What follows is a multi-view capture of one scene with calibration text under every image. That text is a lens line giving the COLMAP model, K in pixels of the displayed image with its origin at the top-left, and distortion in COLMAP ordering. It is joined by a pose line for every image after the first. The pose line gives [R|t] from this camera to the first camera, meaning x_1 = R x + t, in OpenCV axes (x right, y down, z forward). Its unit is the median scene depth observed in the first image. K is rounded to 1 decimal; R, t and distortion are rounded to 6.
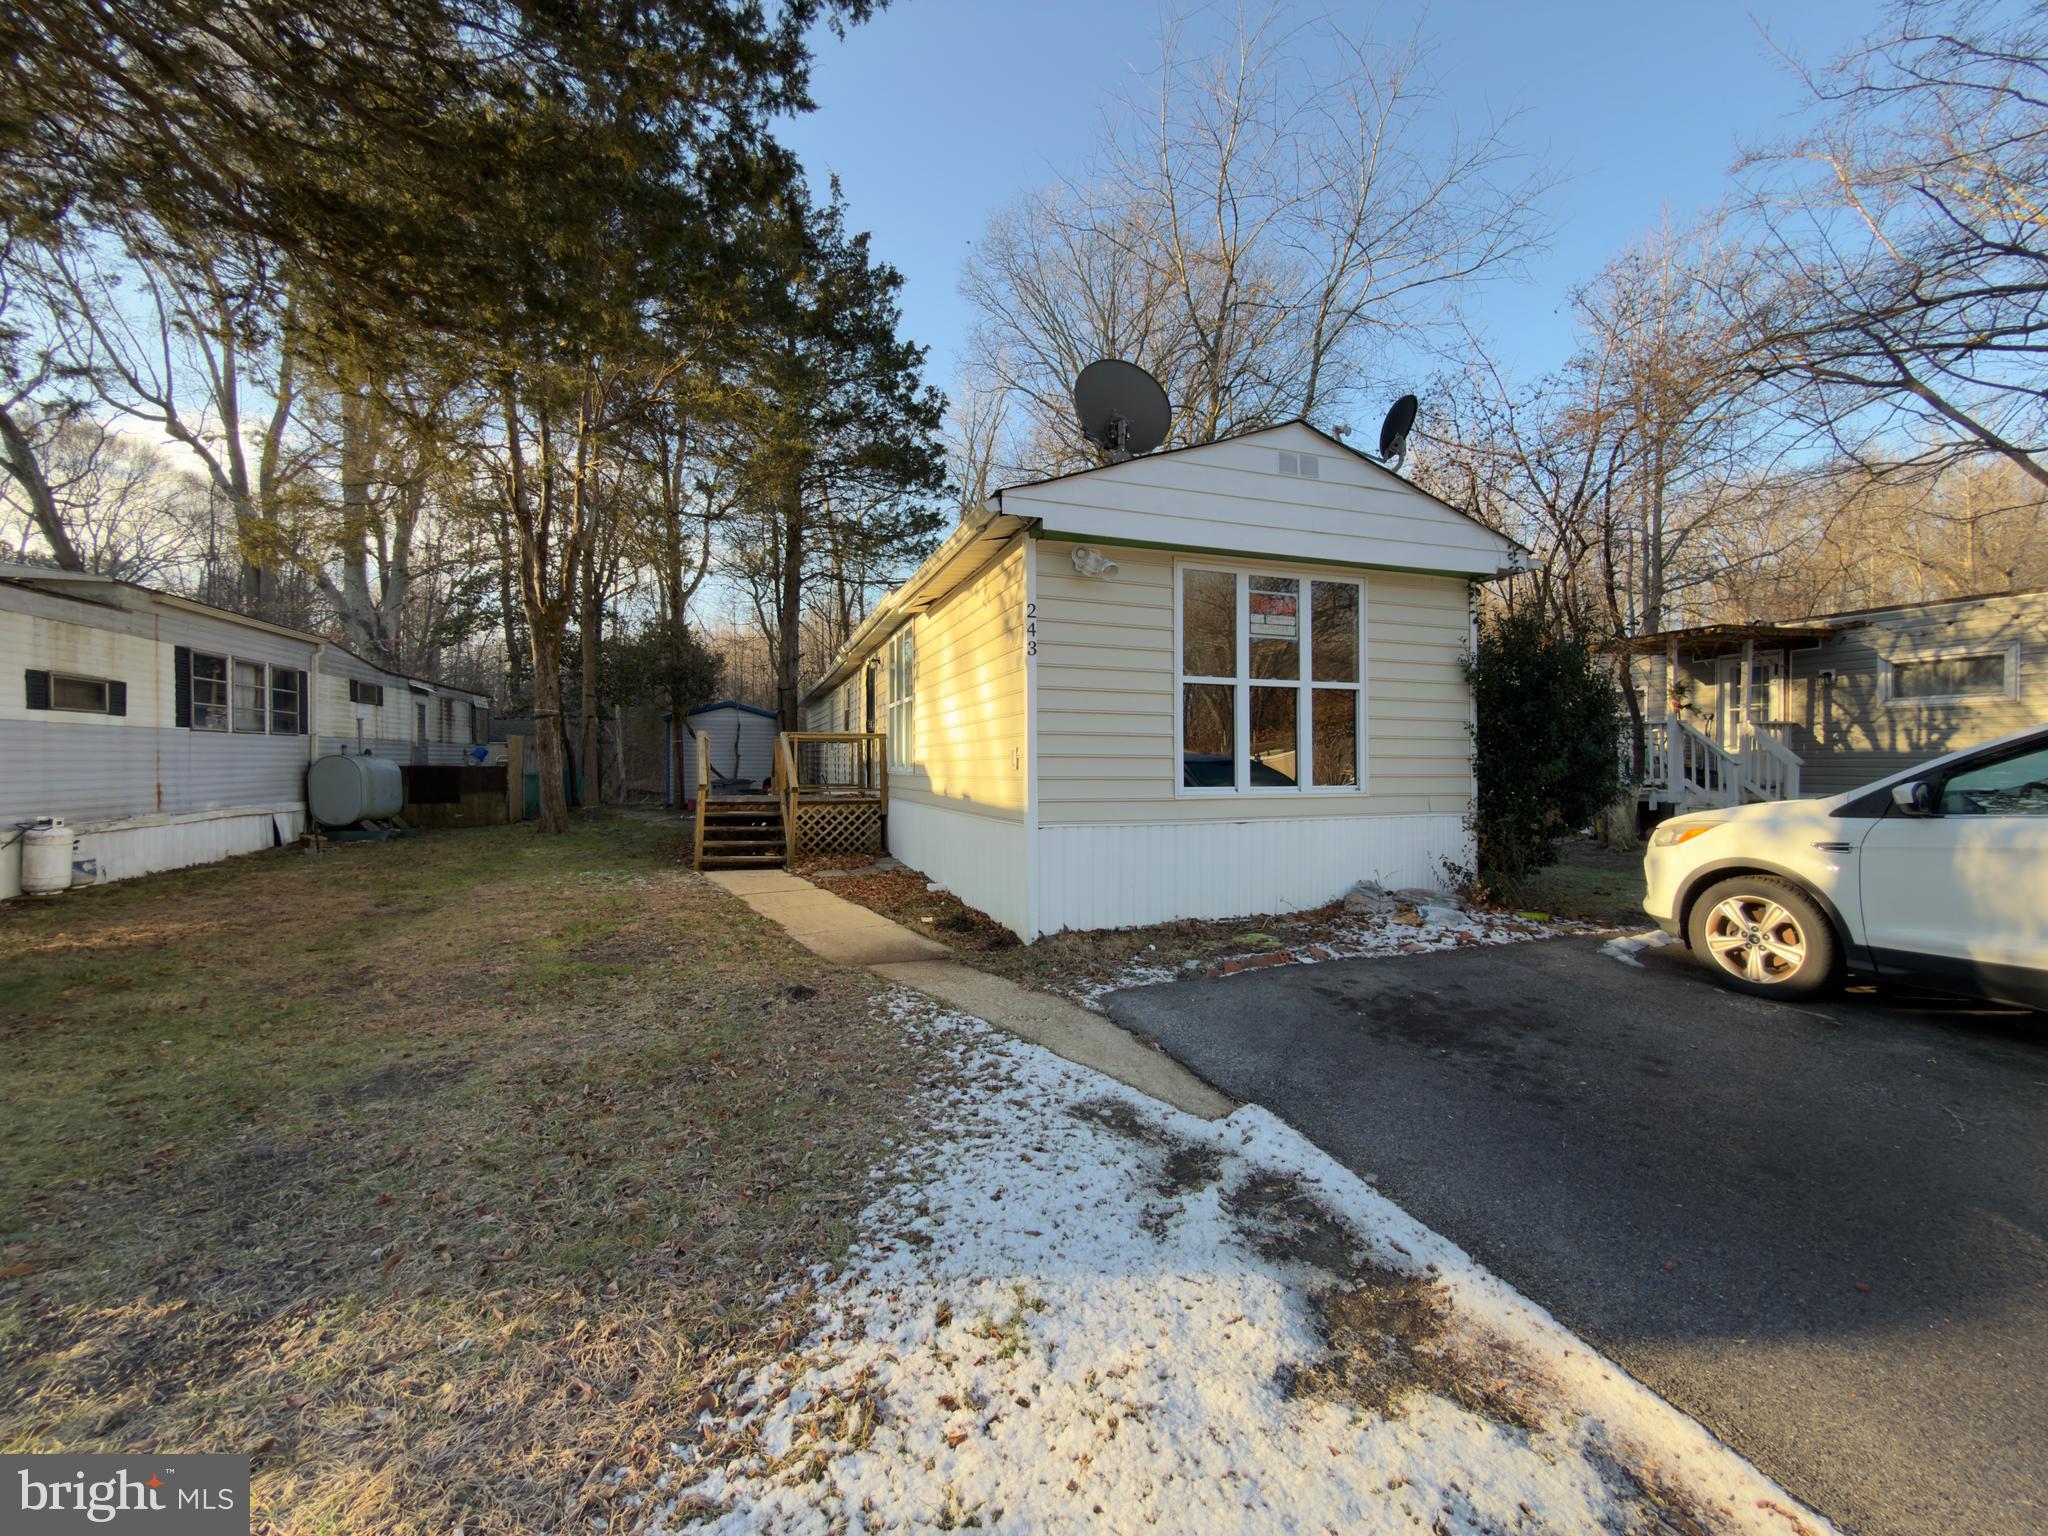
lens RADIAL K [[821.6, 0, 1025.9], [0, 821.6, 763.6], [0, 0, 1]] dist [0.001541, -0.000678]
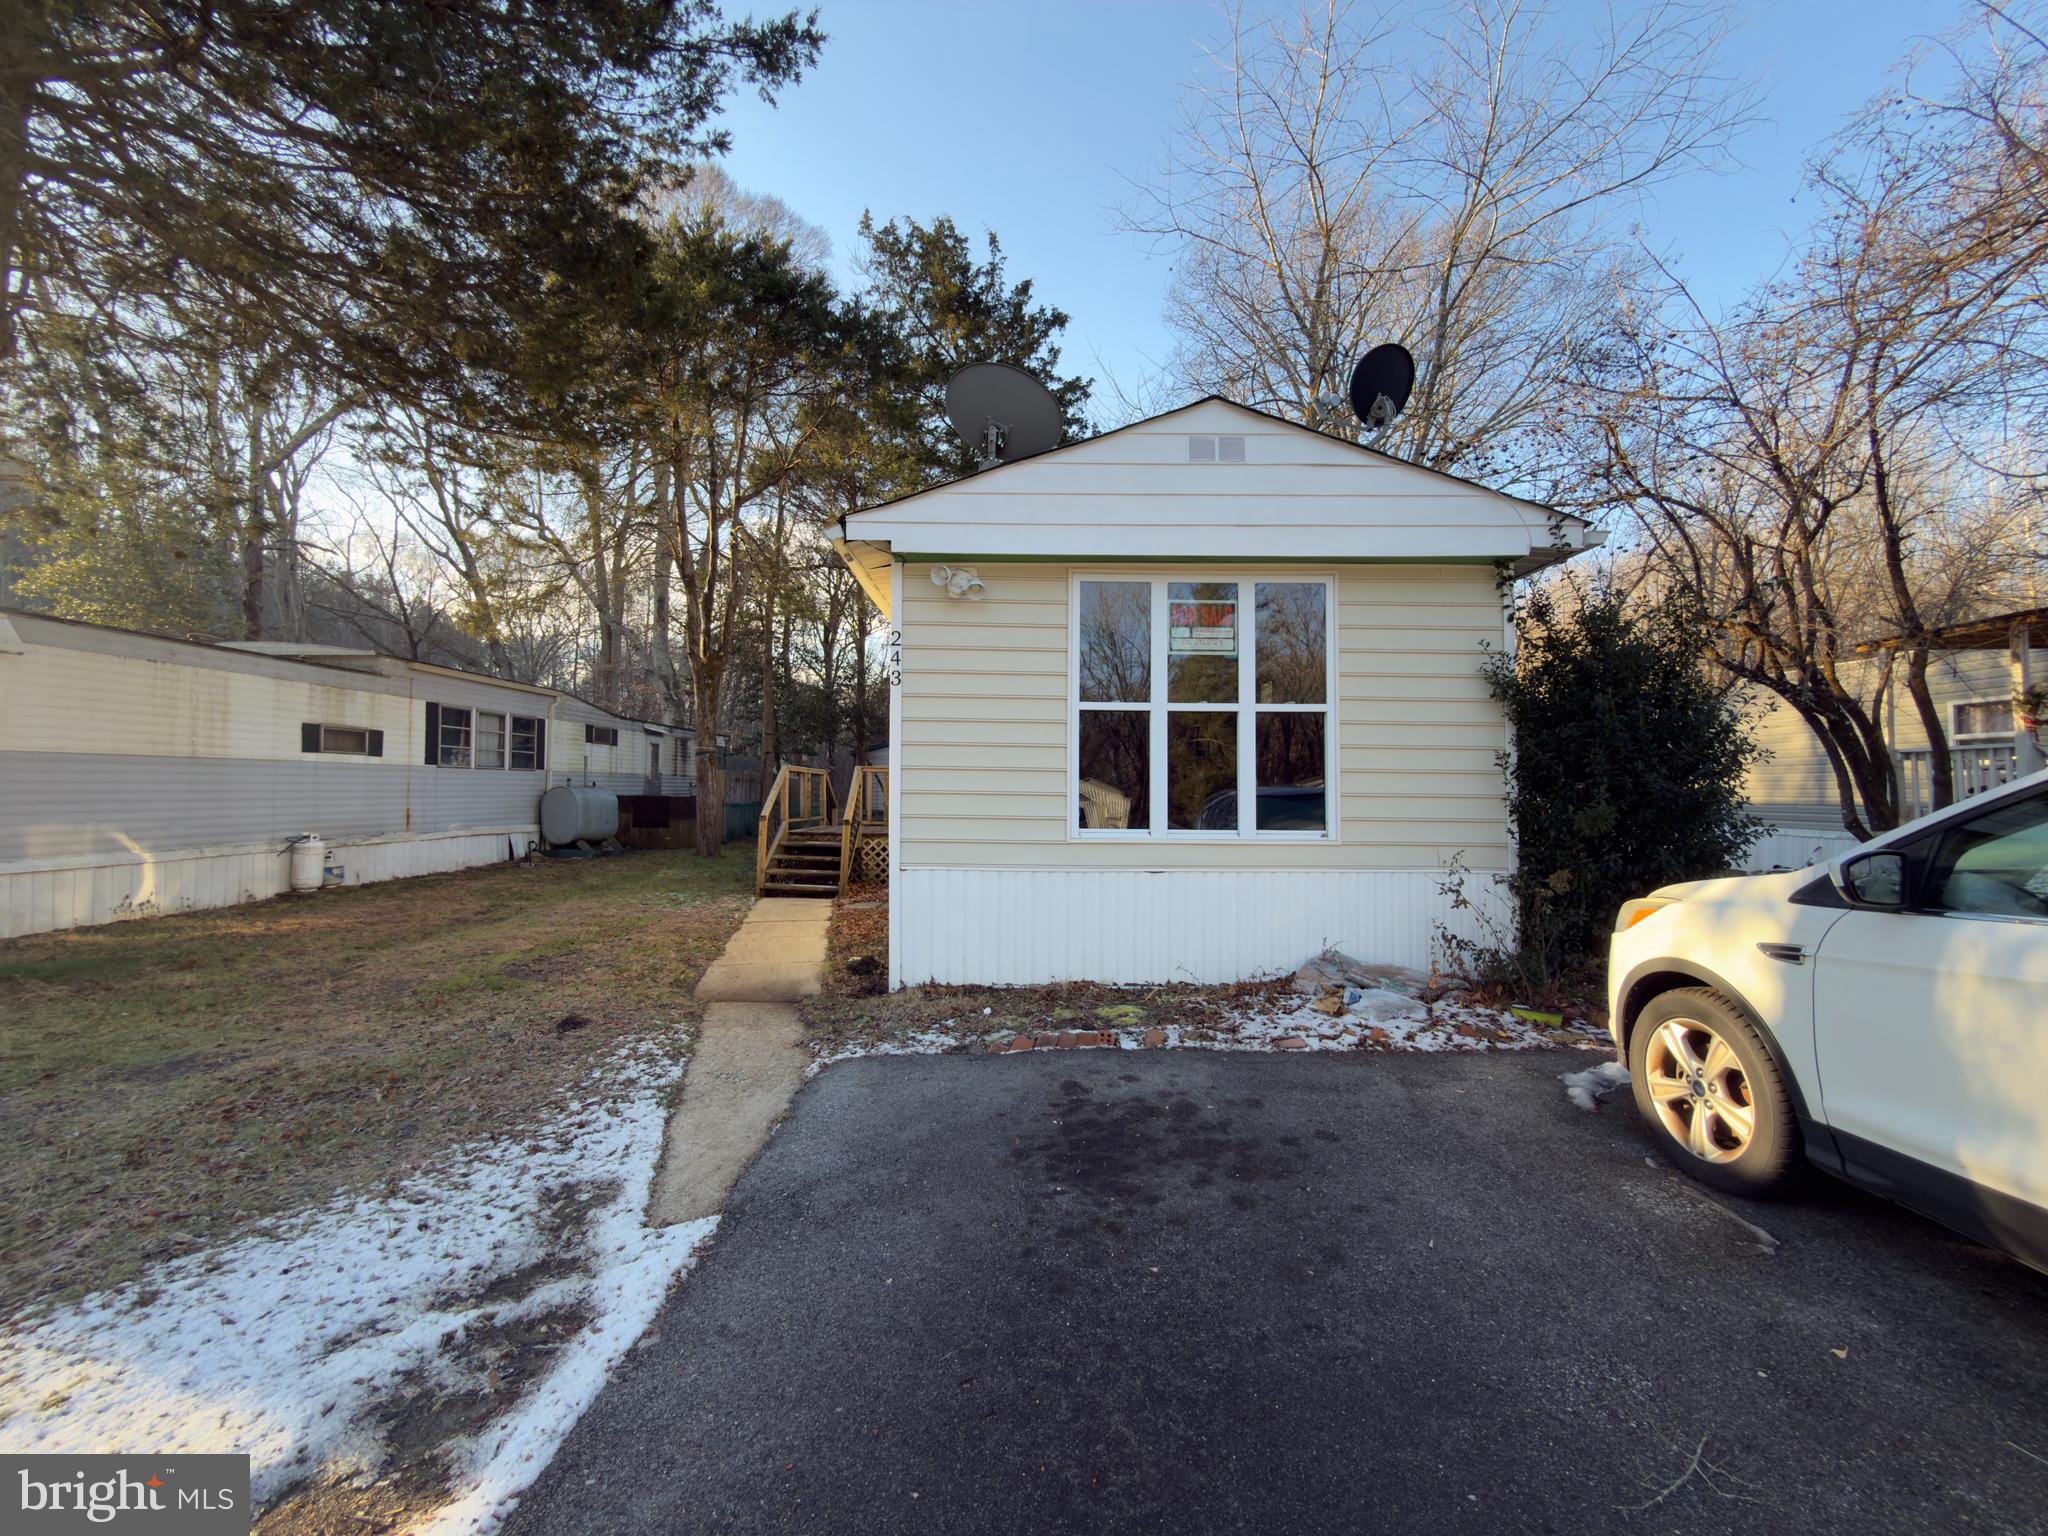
lens RADIAL K [[821.6, 0, 1030.1], [0, 821.6, 765.0], [0, 0, 1]] dist [0.001541, -0.000678]
pose [[0.942686, -0.004846, -0.333646, 0.414568], [-0.007578, 0.999326, -0.035927, -0.007020], [0.333595, 0.036396, 0.942014, 0.148196]]
